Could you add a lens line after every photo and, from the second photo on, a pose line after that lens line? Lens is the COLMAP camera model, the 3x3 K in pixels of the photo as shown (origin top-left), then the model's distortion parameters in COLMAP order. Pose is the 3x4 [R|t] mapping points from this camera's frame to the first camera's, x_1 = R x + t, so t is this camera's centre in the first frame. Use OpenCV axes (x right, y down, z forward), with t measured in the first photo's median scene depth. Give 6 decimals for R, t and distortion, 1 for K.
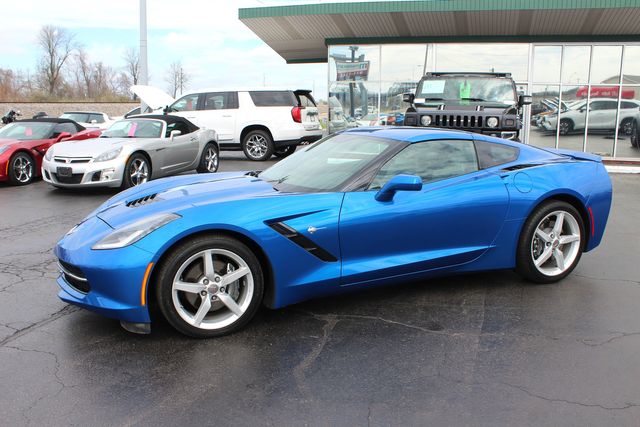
lens RADIAL K [[592.7, 0, 320.6], [0, 592.7, 222.1], [0, 0, 1]] dist [-0.157105, 0.158845]
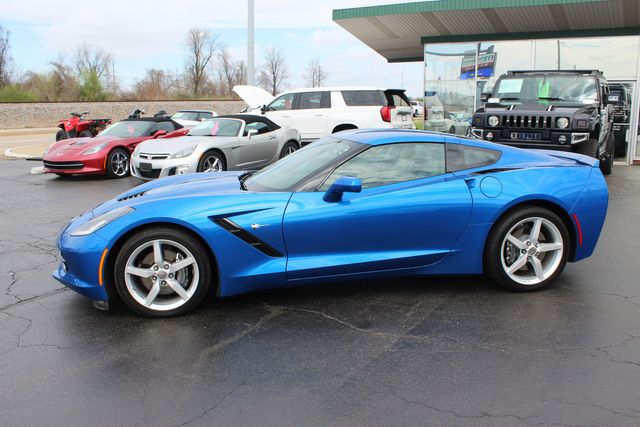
lens RADIAL K [[595.4, 0, 320.1], [0, 595.4, 225.4], [0, 0, 1]] dist [-0.148679, 0.143398]
pose [[0.972250, 0.038527, -0.230751, 0.126910], [-0.036458, 0.999248, 0.013227, -0.002668], [0.231087, -0.004447, 0.972923, -0.011175]]
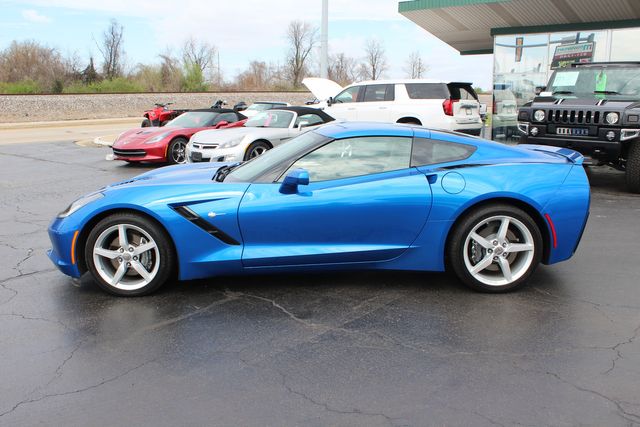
lens RADIAL K [[592.7, 0, 320.6], [0, 592.7, 222.1], [0, 0, 1]] dist [-0.157105, 0.158845]
pose [[0.918285, 0.075655, -0.388623, 0.223097], [-0.069015, 0.997133, 0.031038, -0.008181], [0.389857, -0.001681, 0.920874, 0.013871]]
